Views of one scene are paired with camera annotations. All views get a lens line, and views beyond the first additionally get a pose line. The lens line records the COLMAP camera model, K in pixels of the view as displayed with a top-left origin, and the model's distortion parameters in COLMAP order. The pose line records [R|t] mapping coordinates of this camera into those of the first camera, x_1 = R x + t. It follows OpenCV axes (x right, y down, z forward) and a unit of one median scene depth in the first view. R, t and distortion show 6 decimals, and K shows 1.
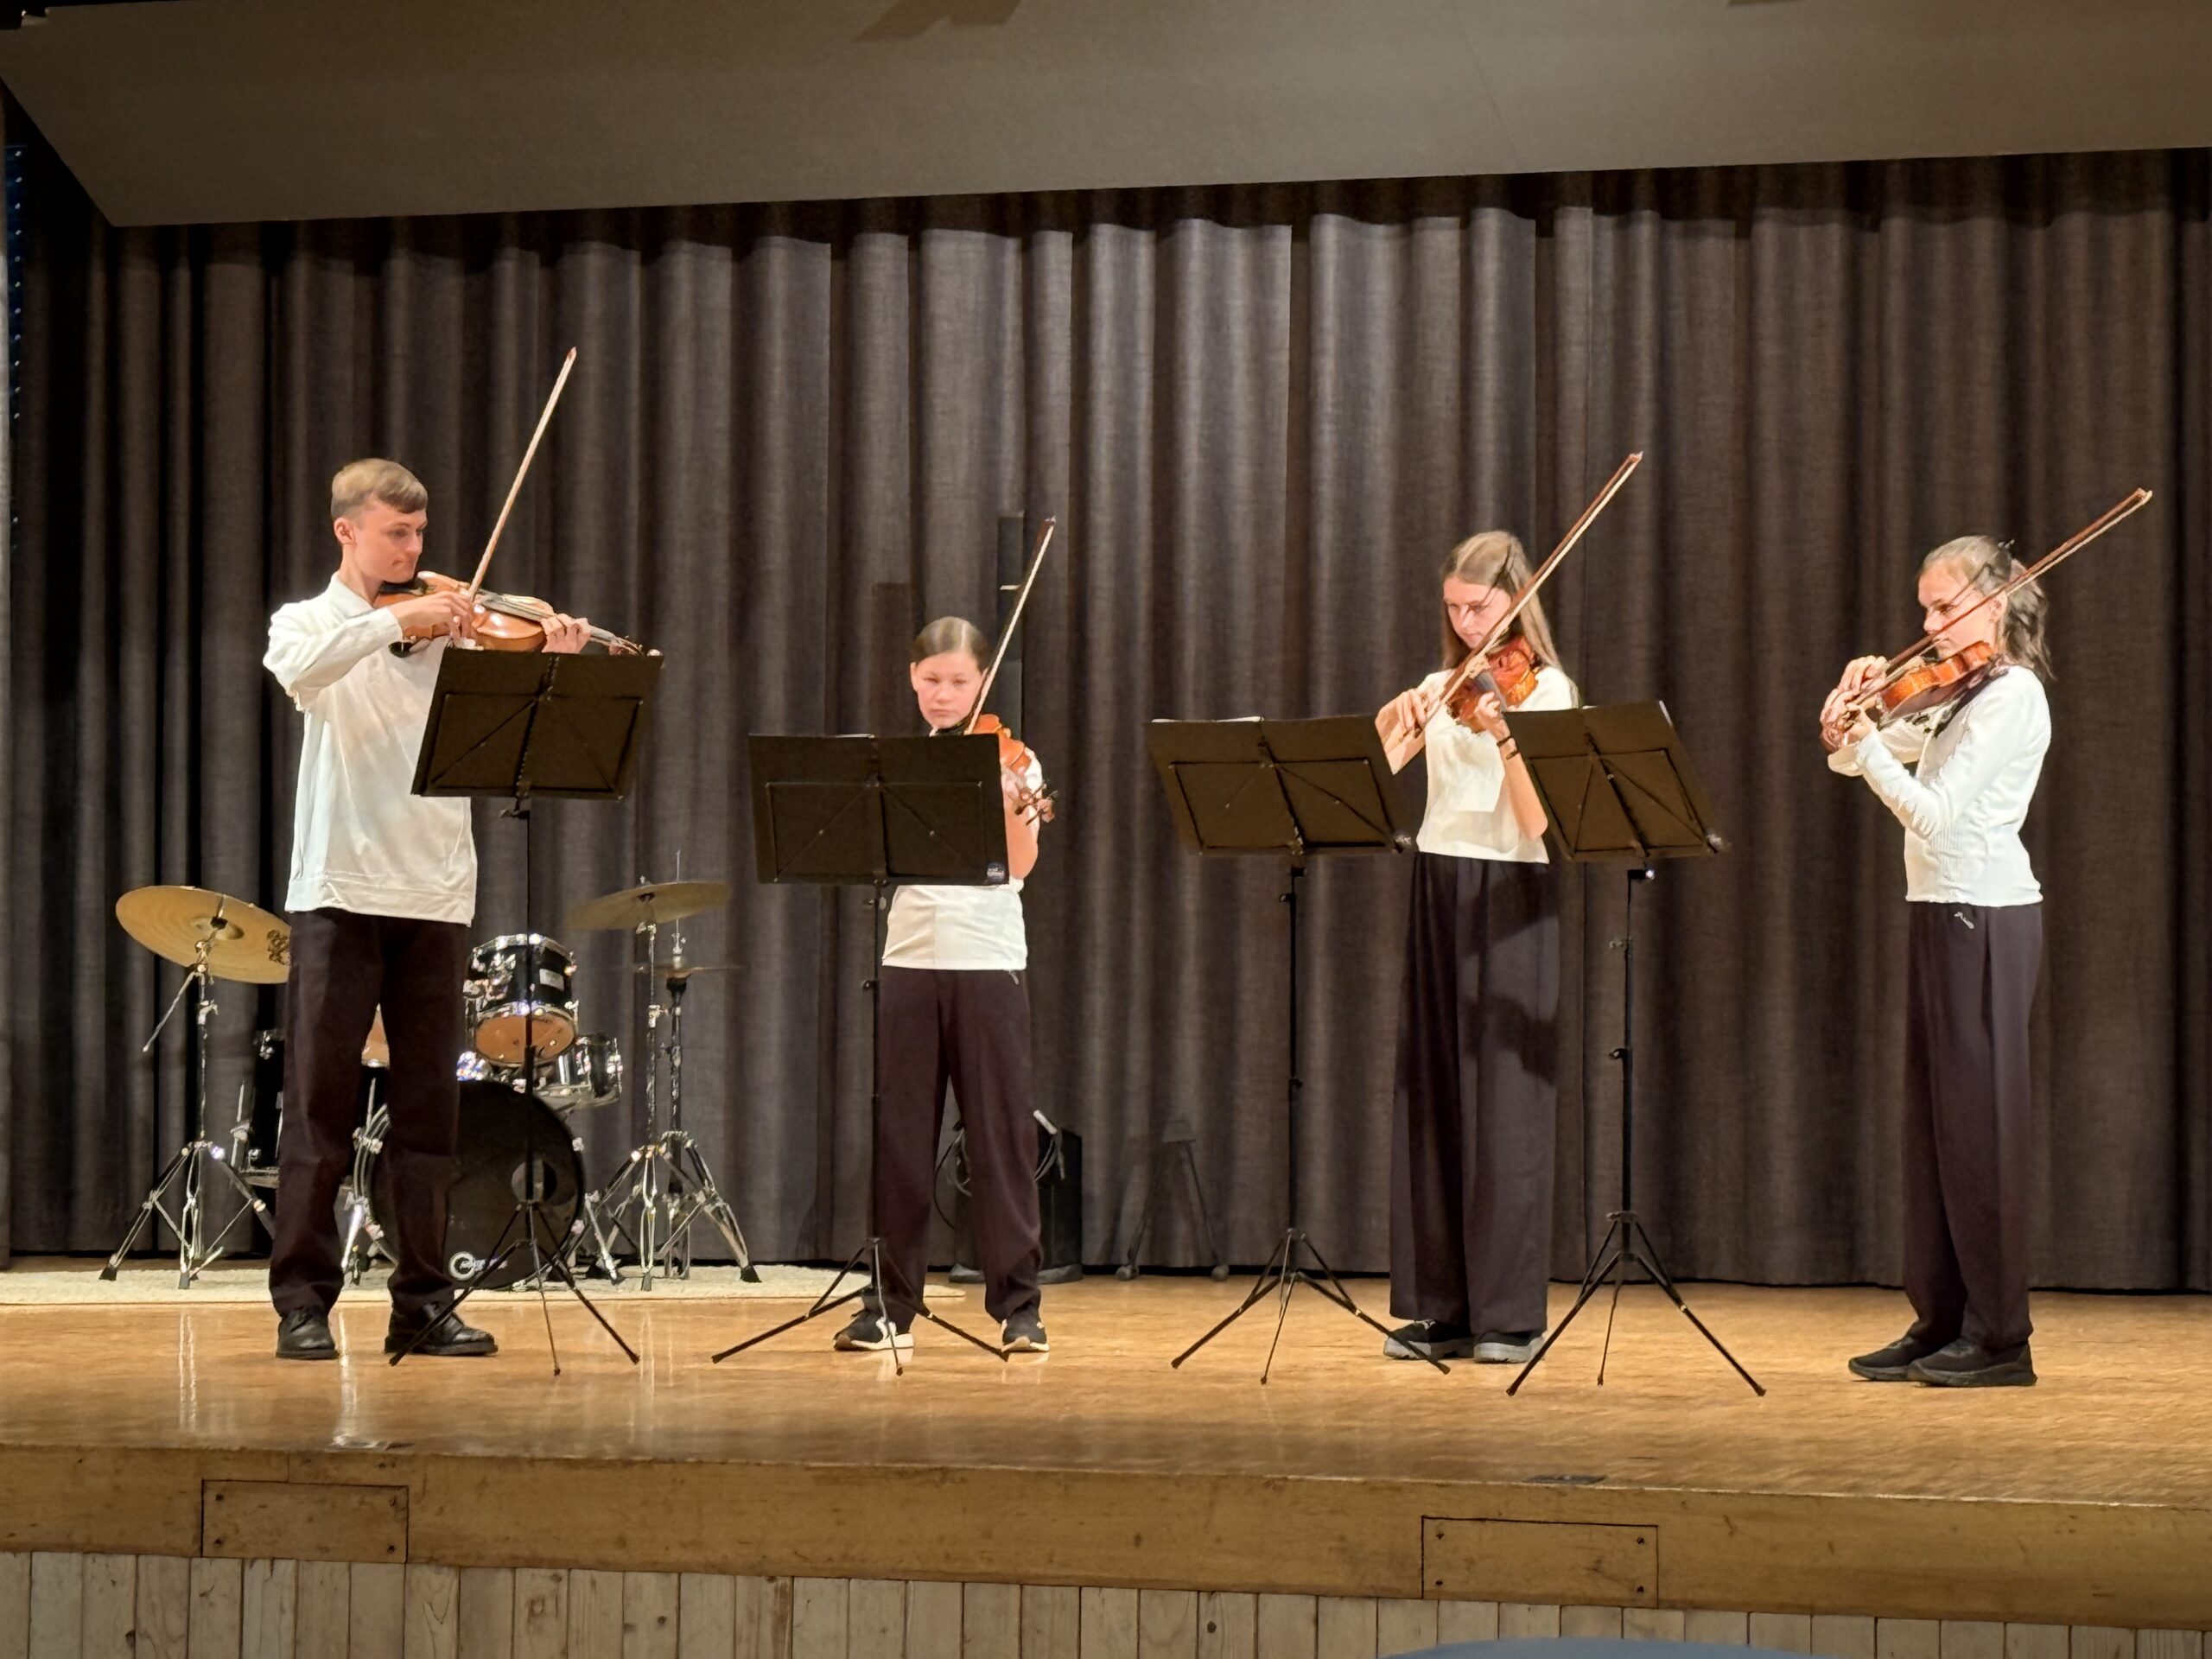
lens RADIAL K [[6485.9, 0, 1105.4], [0, 6485.9, 837.7], [0, 0, 1]] dist [0.161299, 0.000000]
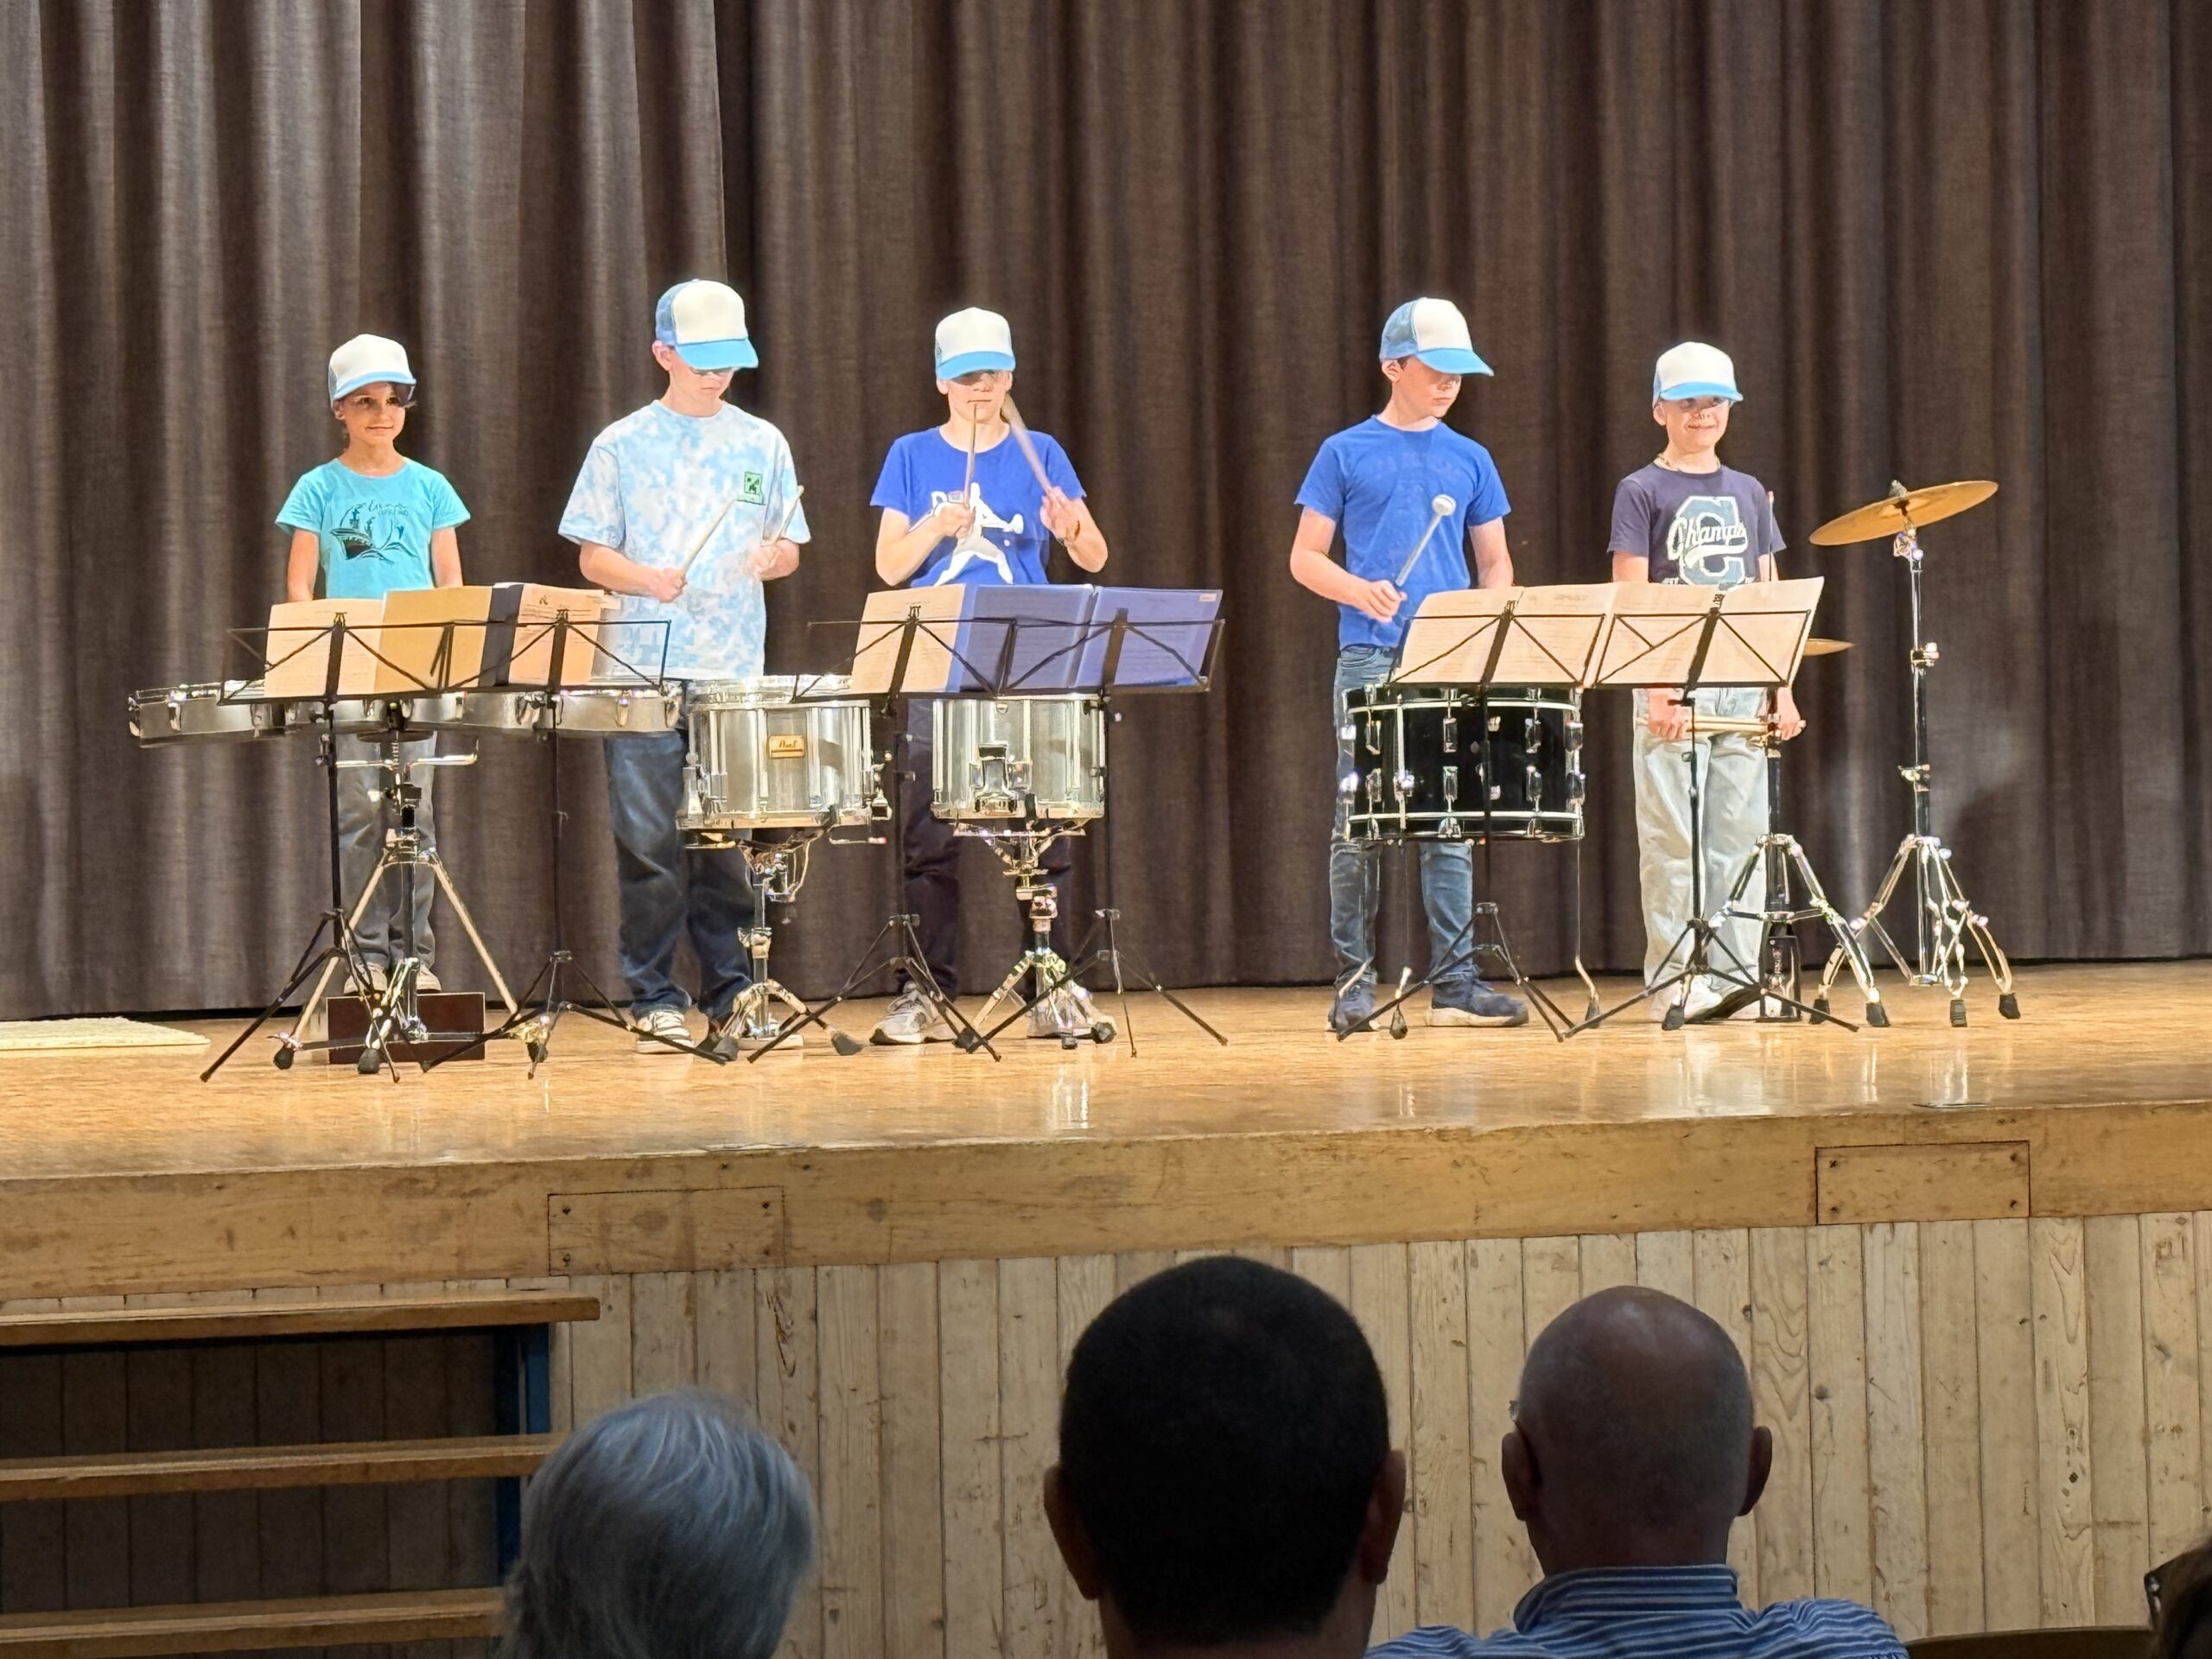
lens RADIAL K [[6716.5, 0, 1103.0], [0, 6716.5, 826.3], [0, 0, 1]] dist [0.077966, 0.000000]
pose [[0.822238, -0.026250, 0.568538, -0.806162], [0.009583, 0.999433, 0.032286, 0.016071], [-0.569063, -0.021098, 0.822023, 0.226438]]
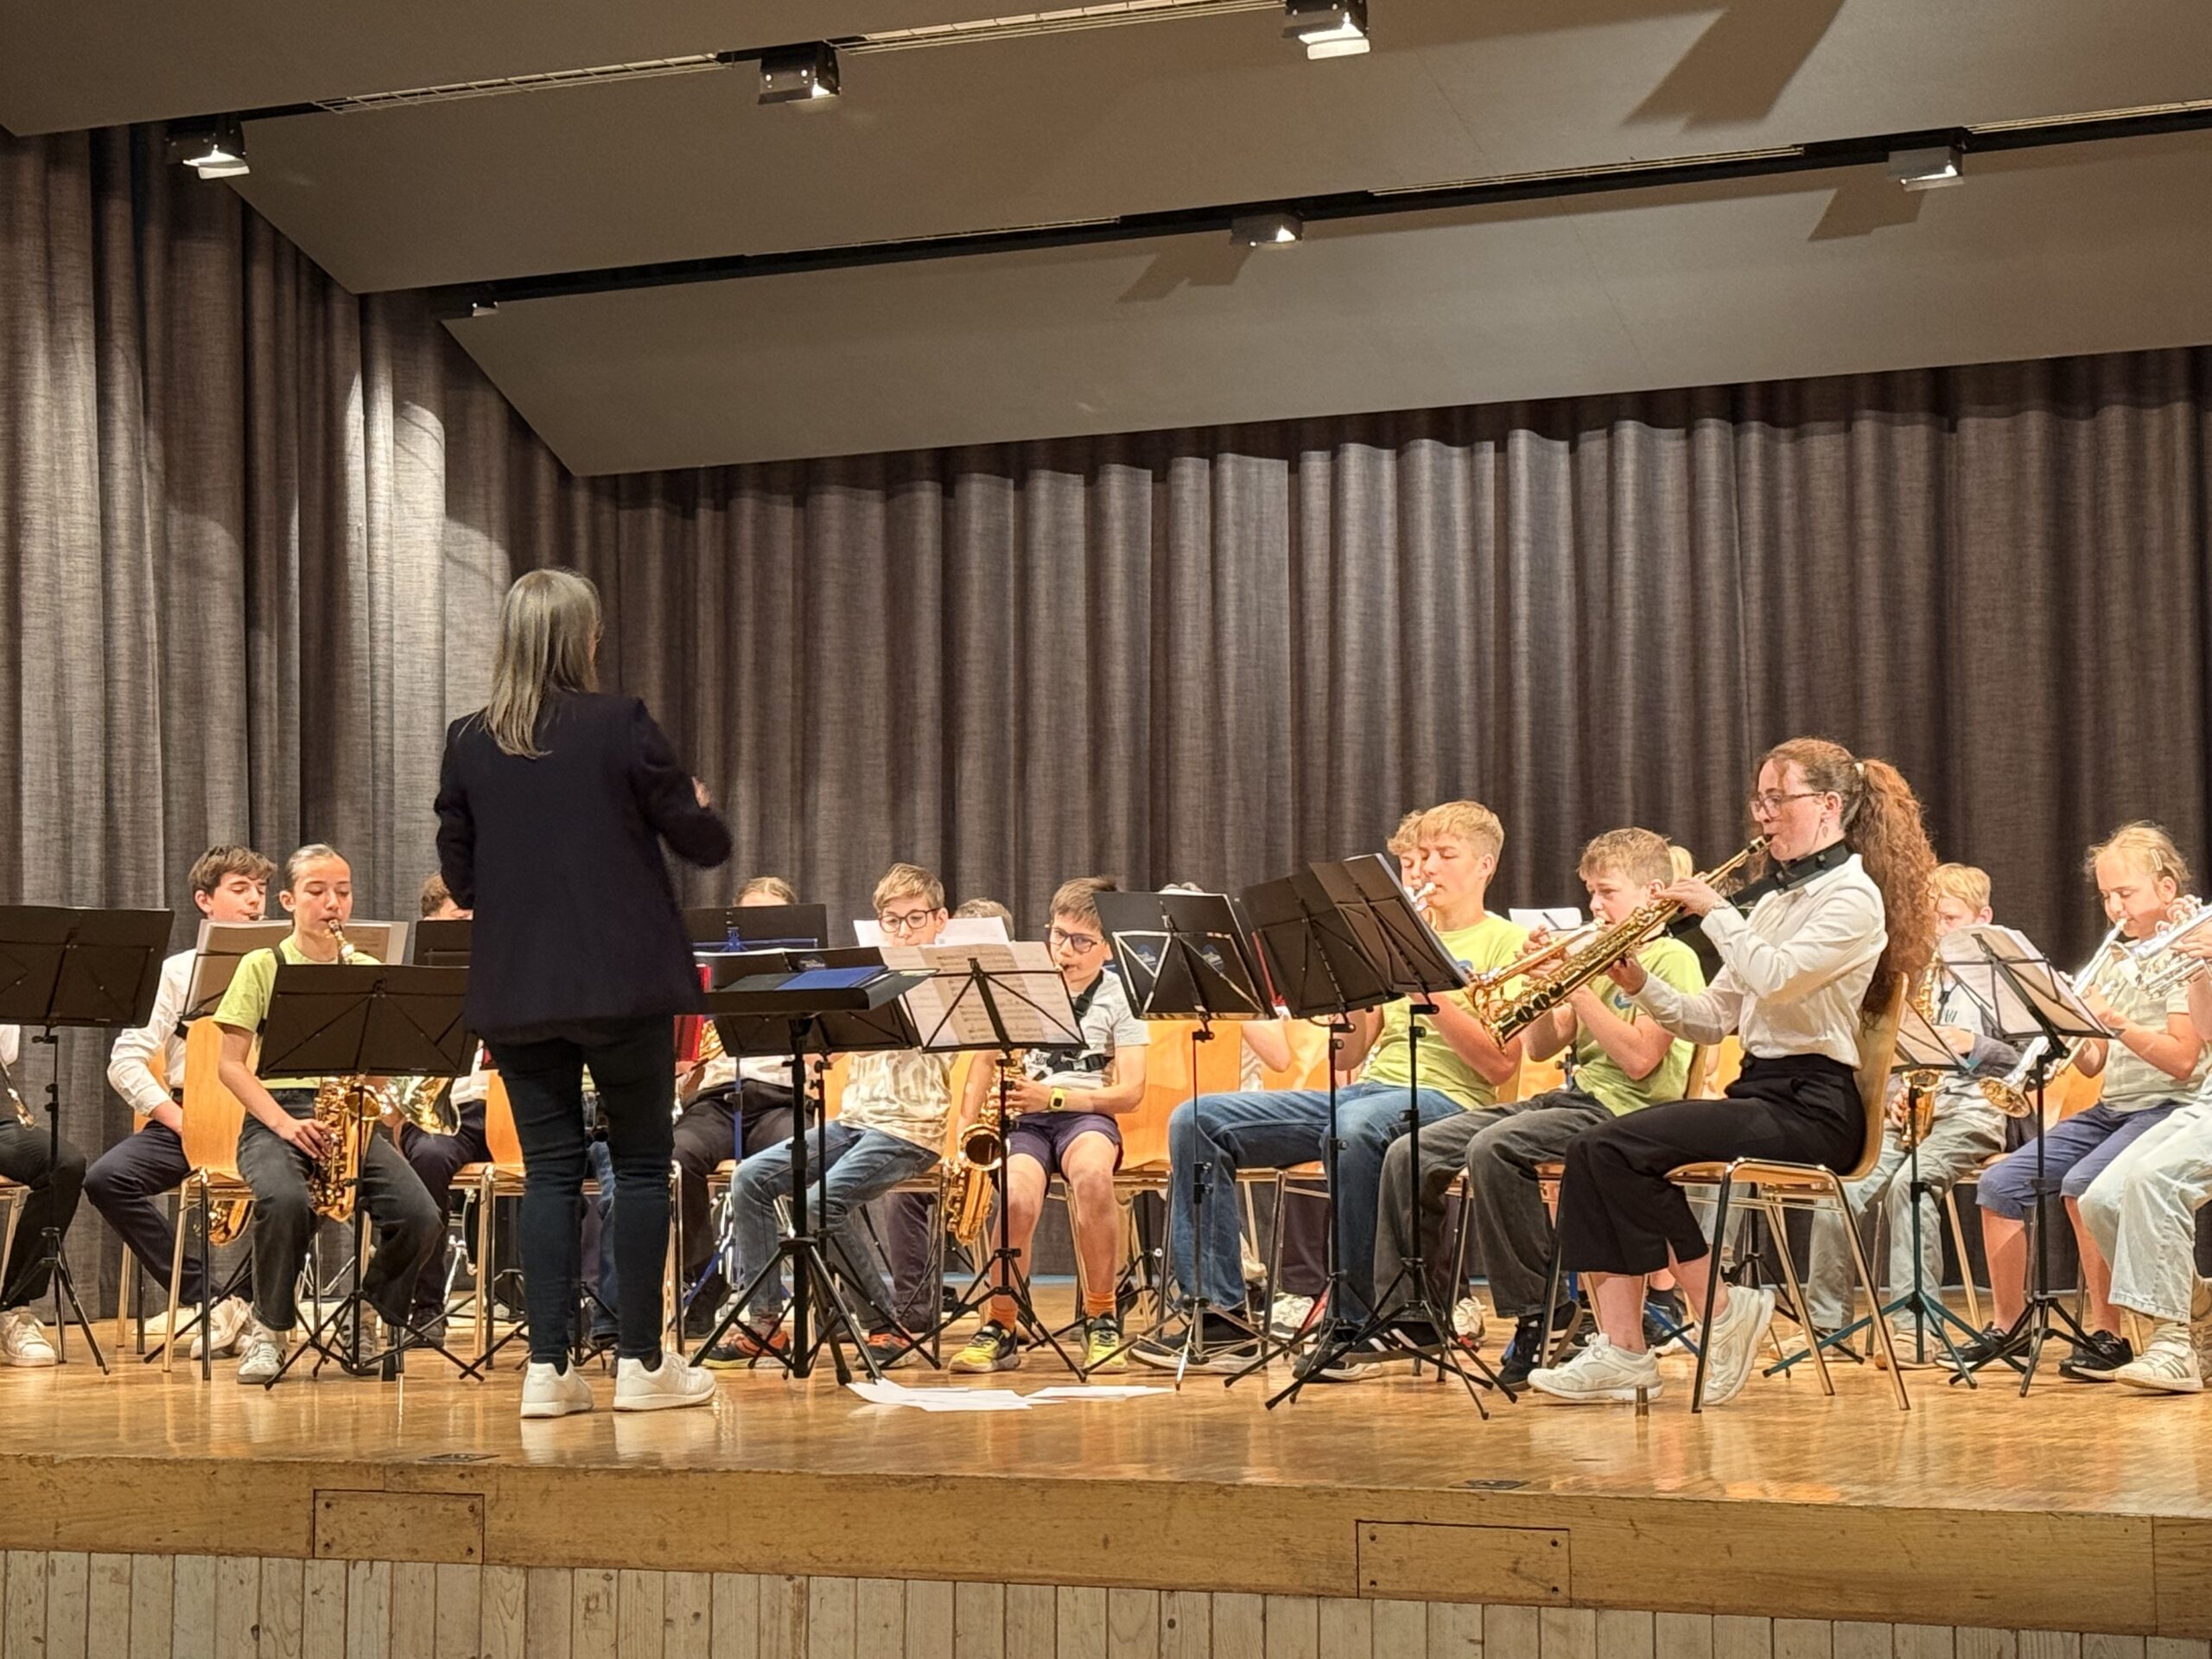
lens RADIAL K [[4490.4, 0, 1128.9], [0, 4490.4, 830.2], [0, 0, 1]] dist [0.167951, 0.000000]
pose [[0.994475, -0.021843, -0.102679, 0.084822], [0.018623, 0.999308, -0.032211, 0.012472], [0.103312, 0.030121, 0.994193, 0.232186]]
